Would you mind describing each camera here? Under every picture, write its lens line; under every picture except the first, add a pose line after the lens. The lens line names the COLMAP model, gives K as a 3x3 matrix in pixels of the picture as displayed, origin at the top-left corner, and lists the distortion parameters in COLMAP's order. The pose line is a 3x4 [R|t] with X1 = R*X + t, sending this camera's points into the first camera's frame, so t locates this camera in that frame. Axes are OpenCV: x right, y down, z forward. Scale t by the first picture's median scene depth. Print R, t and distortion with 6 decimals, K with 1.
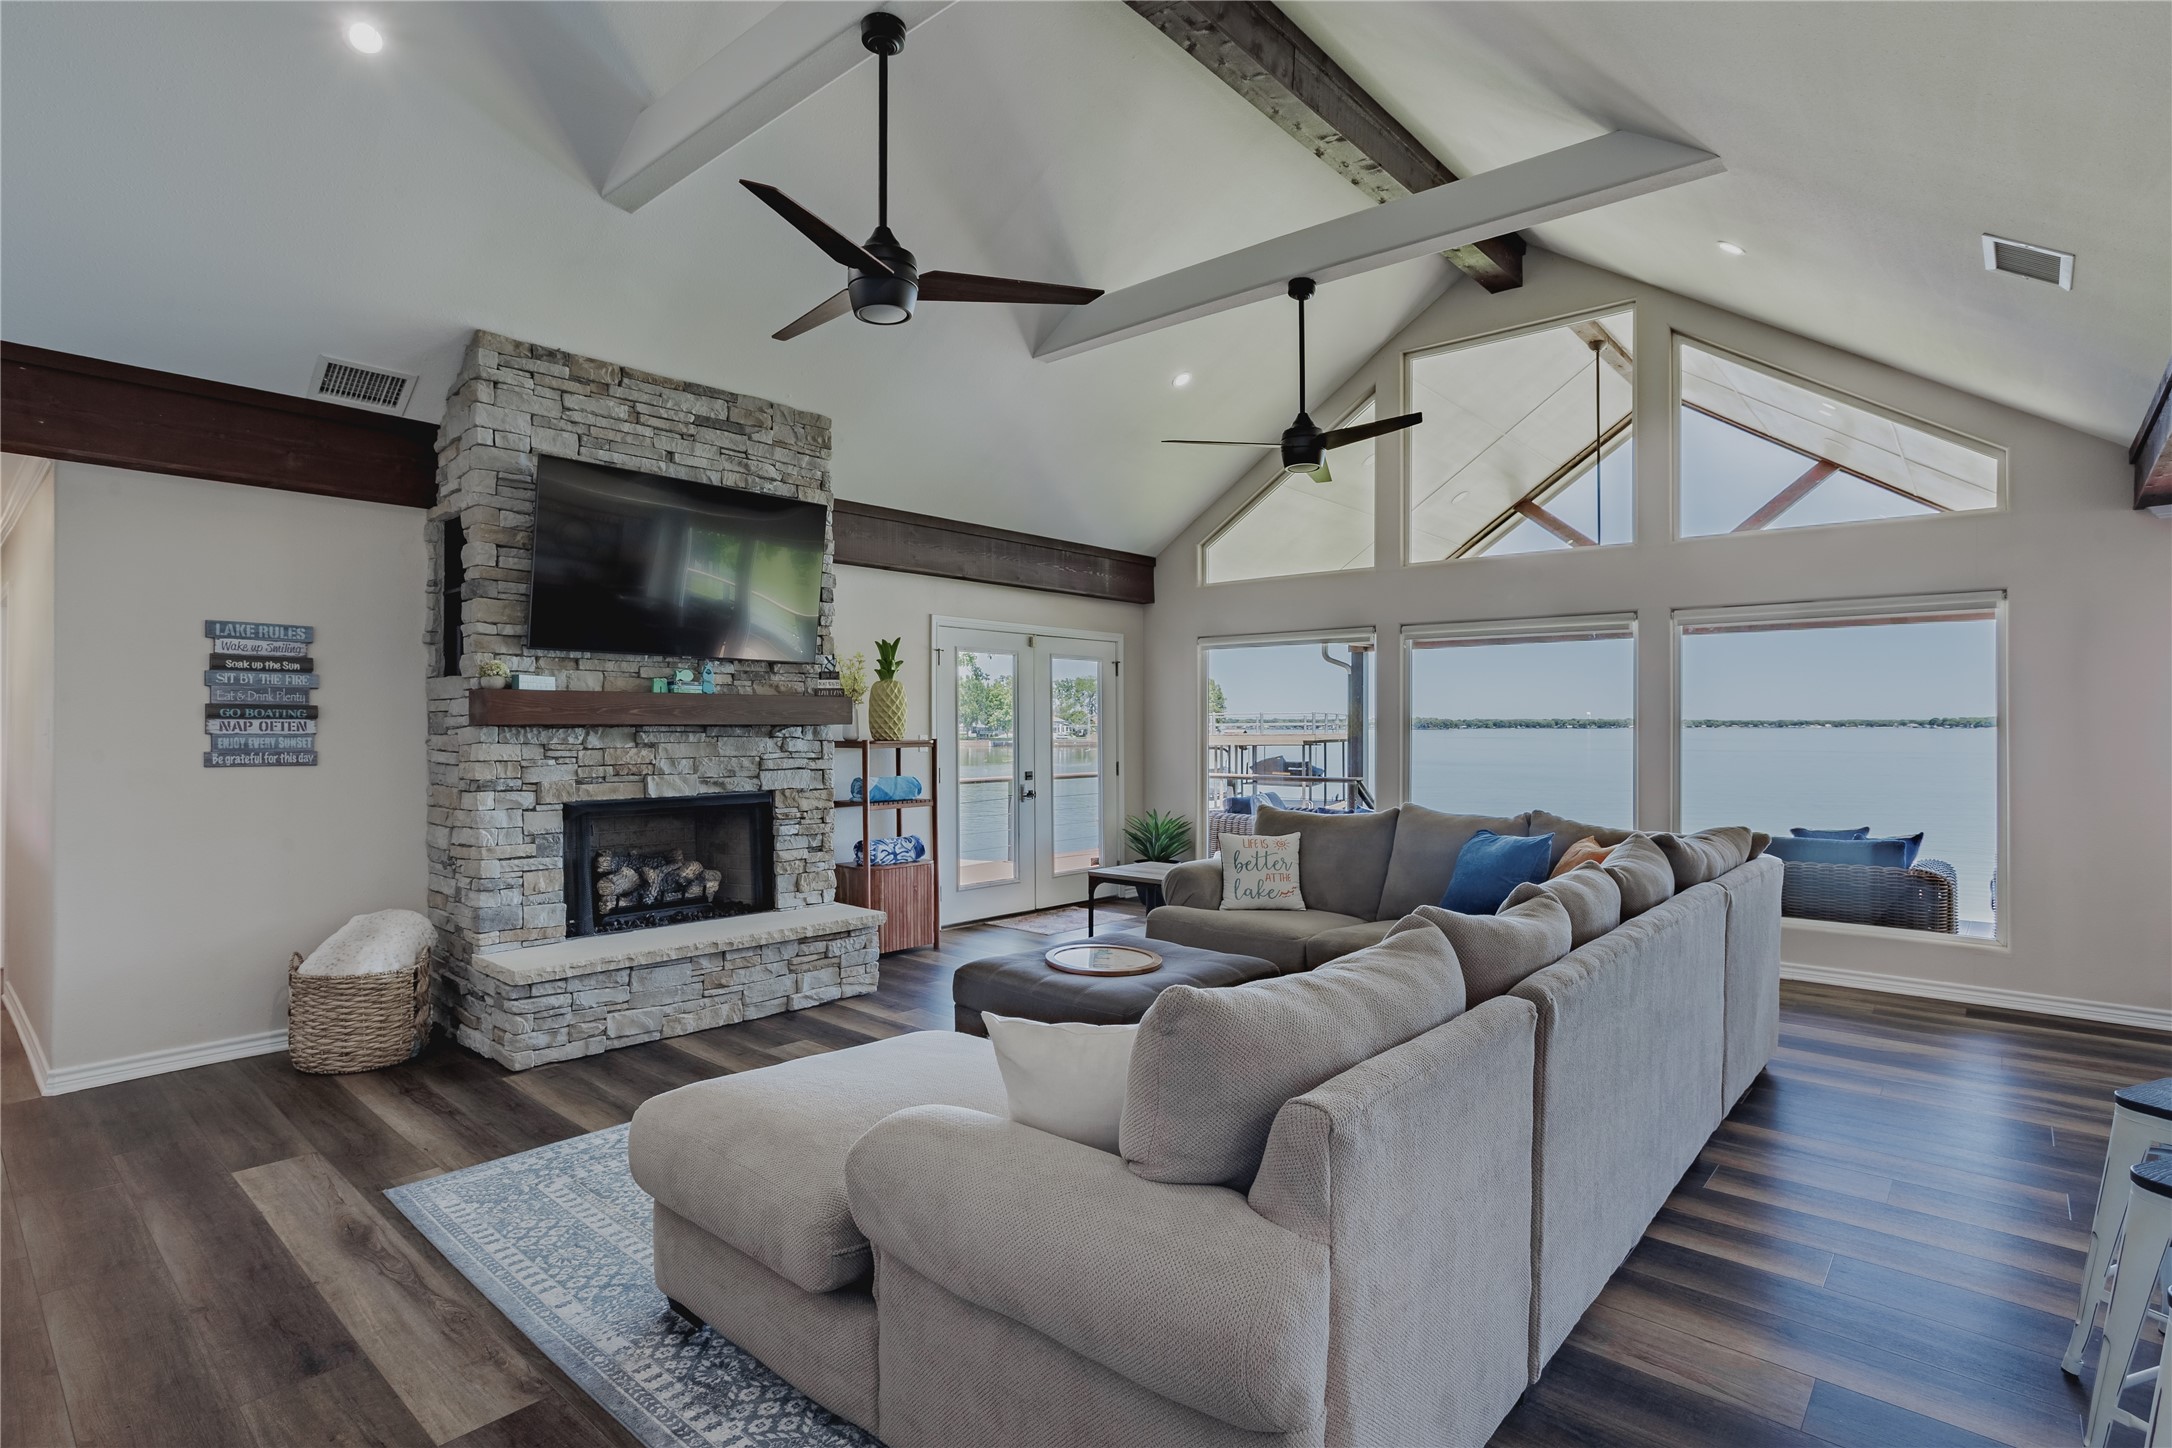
lens RADIAL K [[1105.7, 0, 1113.7], [0, 1105.7, 733.5], [0, 0, 1]] dist [-0.043804, 0.021180]
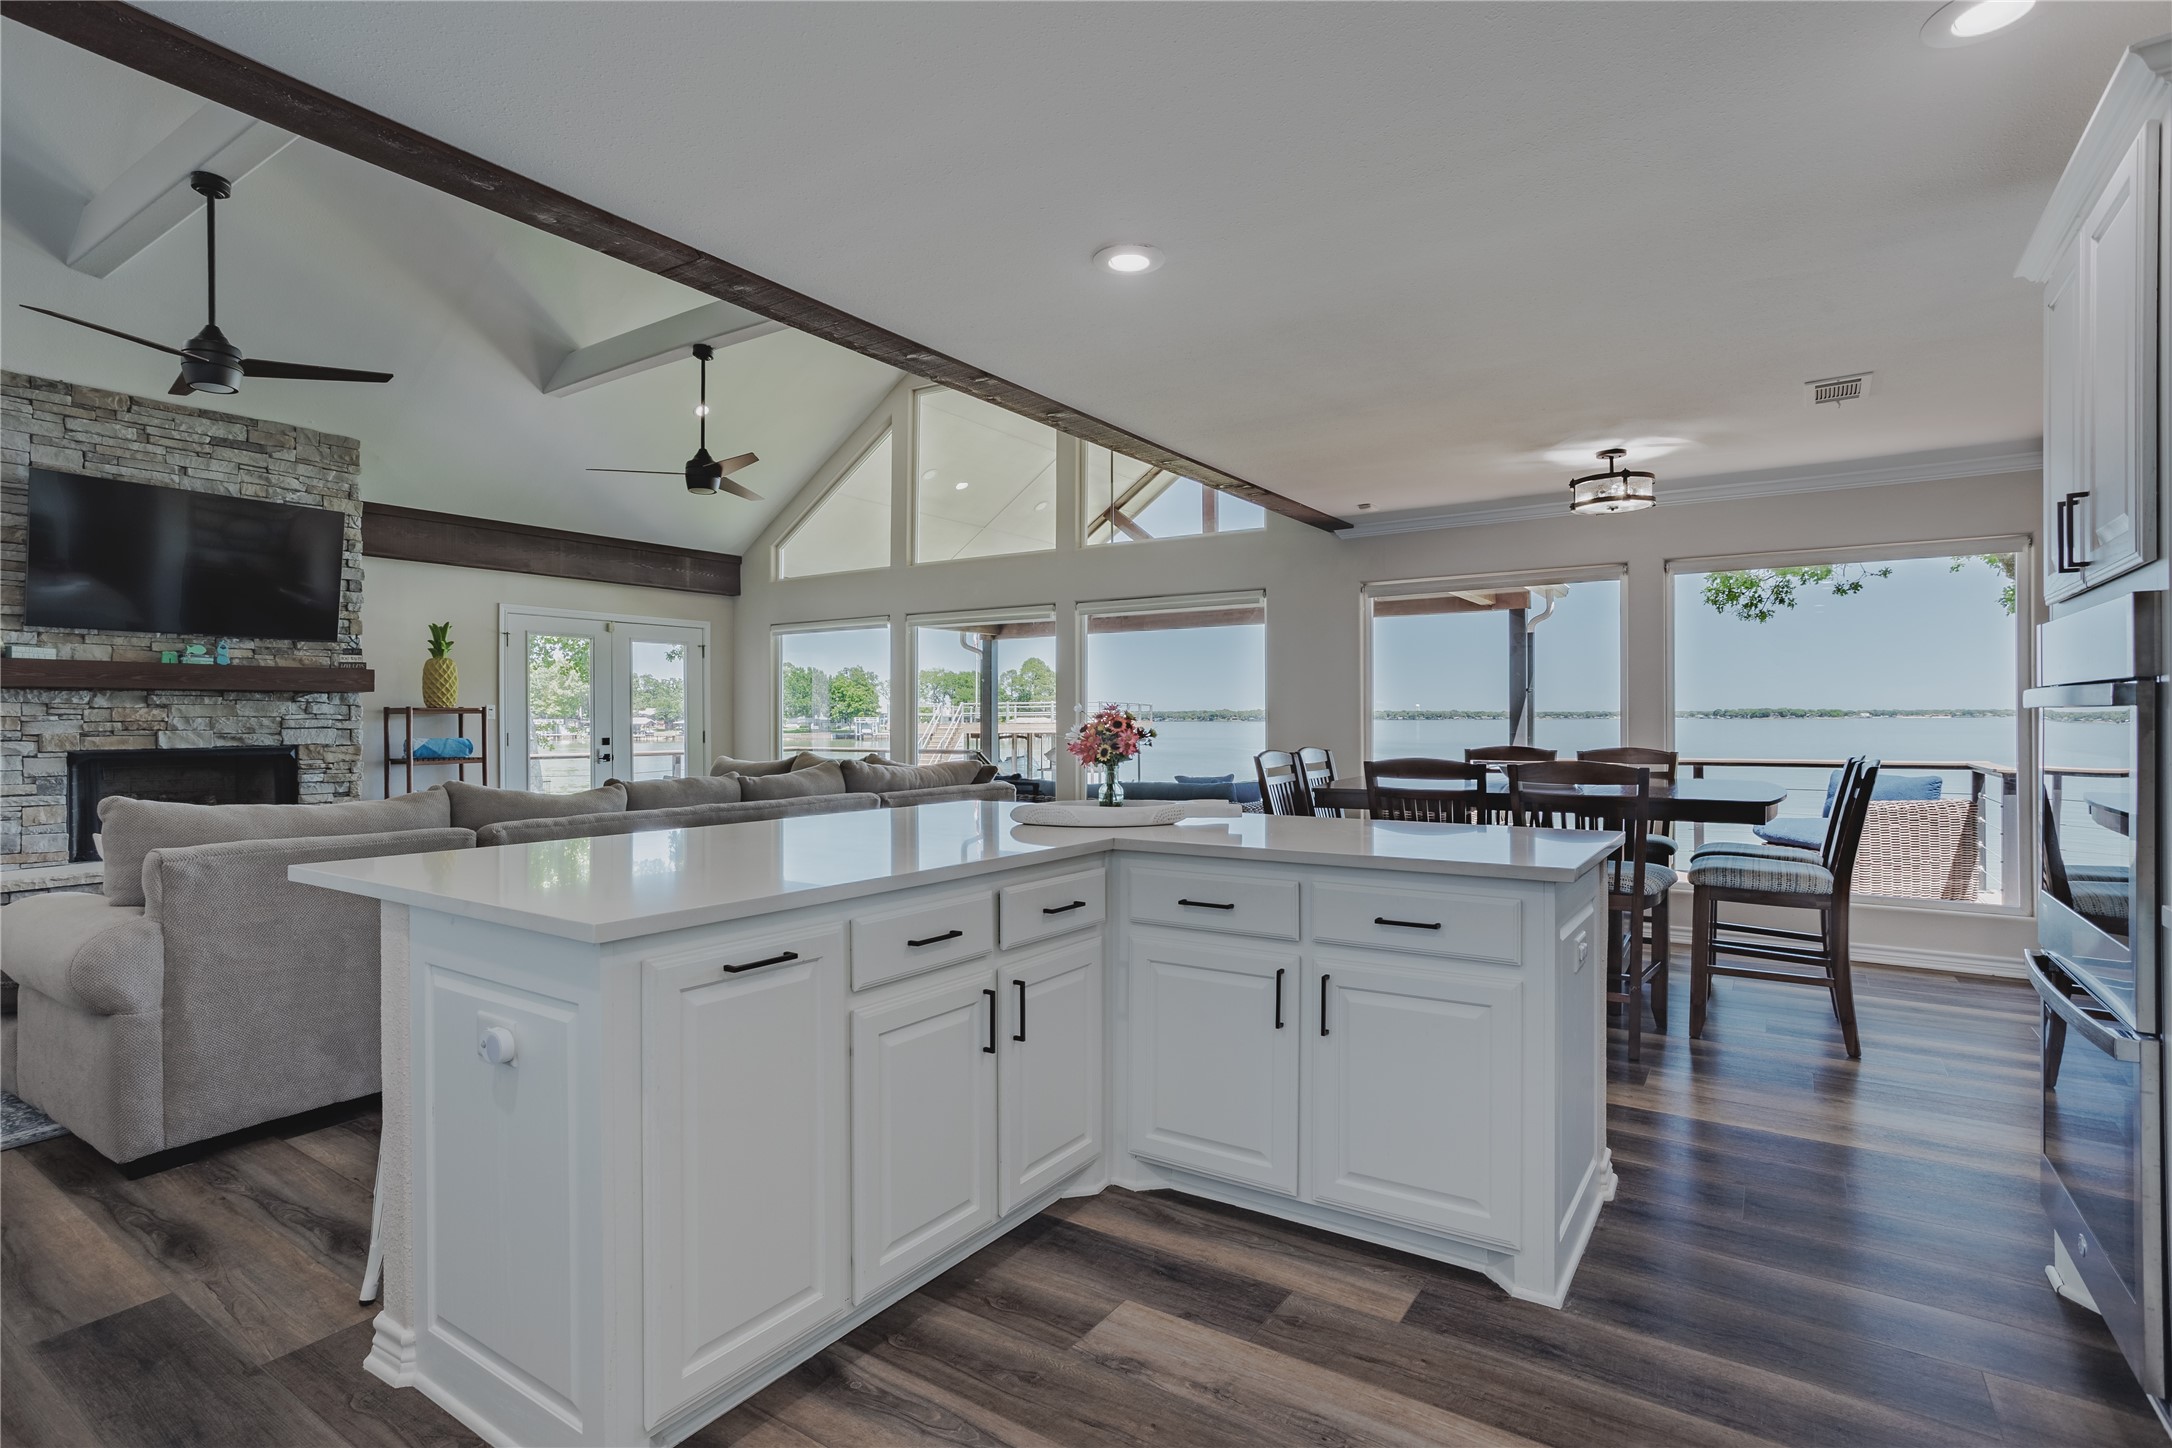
lens RADIAL K [[1105.7, 0, 1158.3], [0, 1105.7, 724.5], [0, 0, 1]] dist [-0.043804, 0.021180]
pose [[0.992012, -0.002718, 0.126111, 0.507716], [0.003263, 0.999986, -0.004119, 0.038299], [-0.126098, 0.004497, 0.992008, -0.324676]]
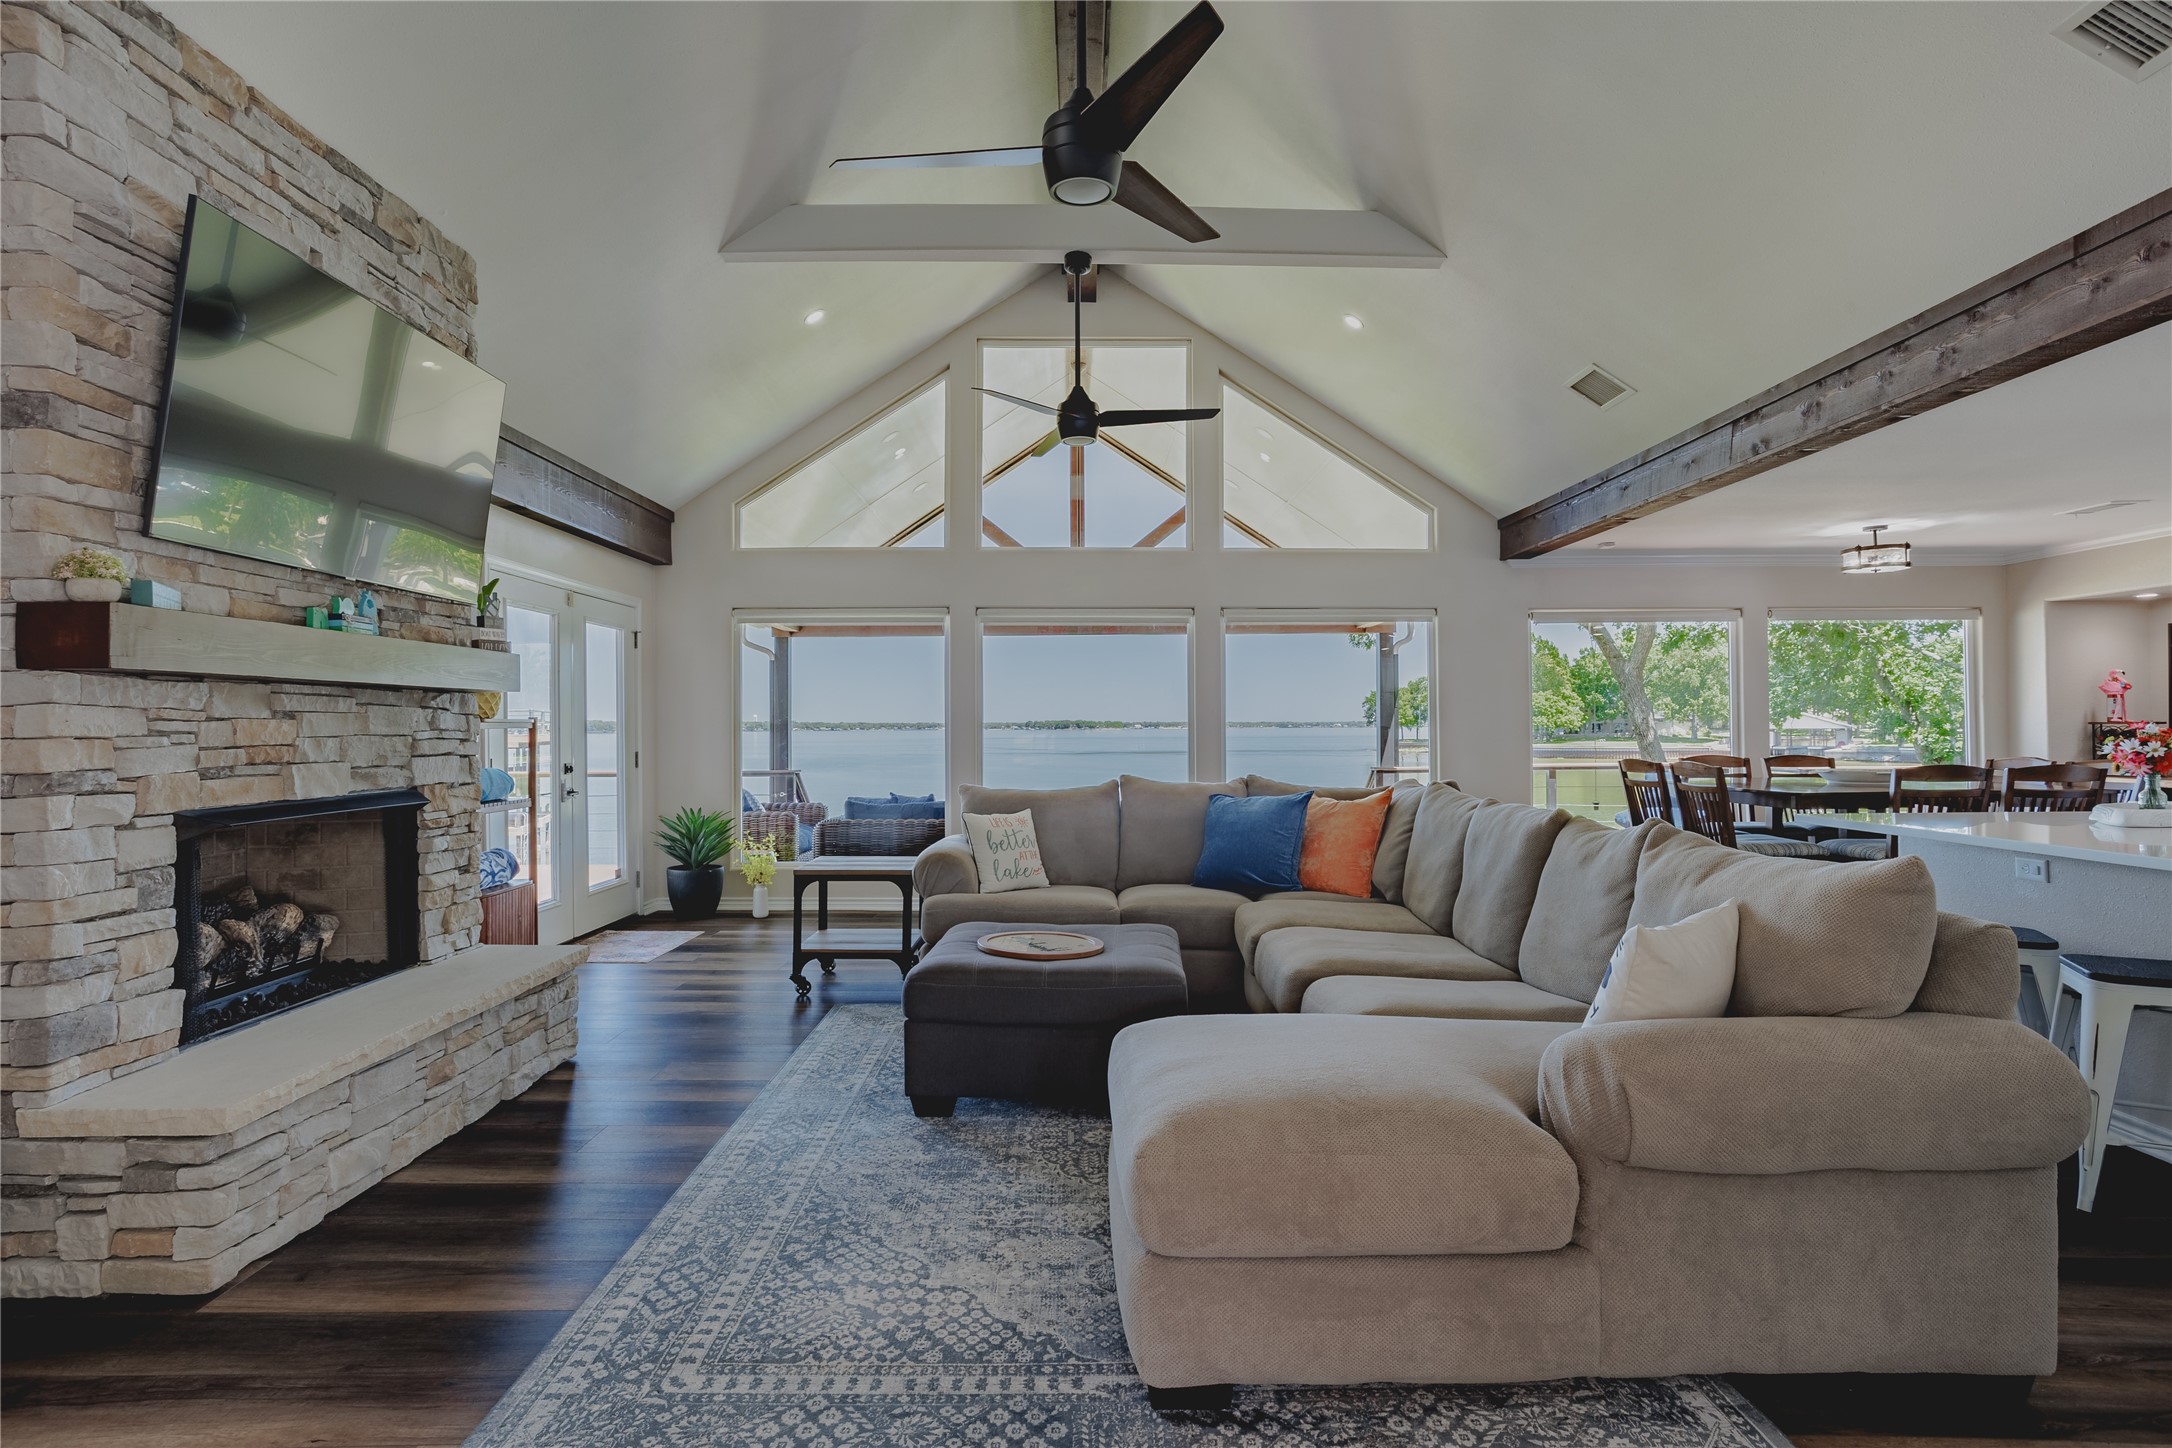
lens RADIAL K [[1147.1, 0, 1080.4], [0, 1147.1, 714.8], [0, 0, 1]] dist [-0.002617, 0.013268]
pose [[0.741461, 0.005623, 0.670972, -0.505229], [0.008781, 0.999798, -0.018082, 0.025021], [-0.670938, 0.019300, 0.741262, 0.214937]]
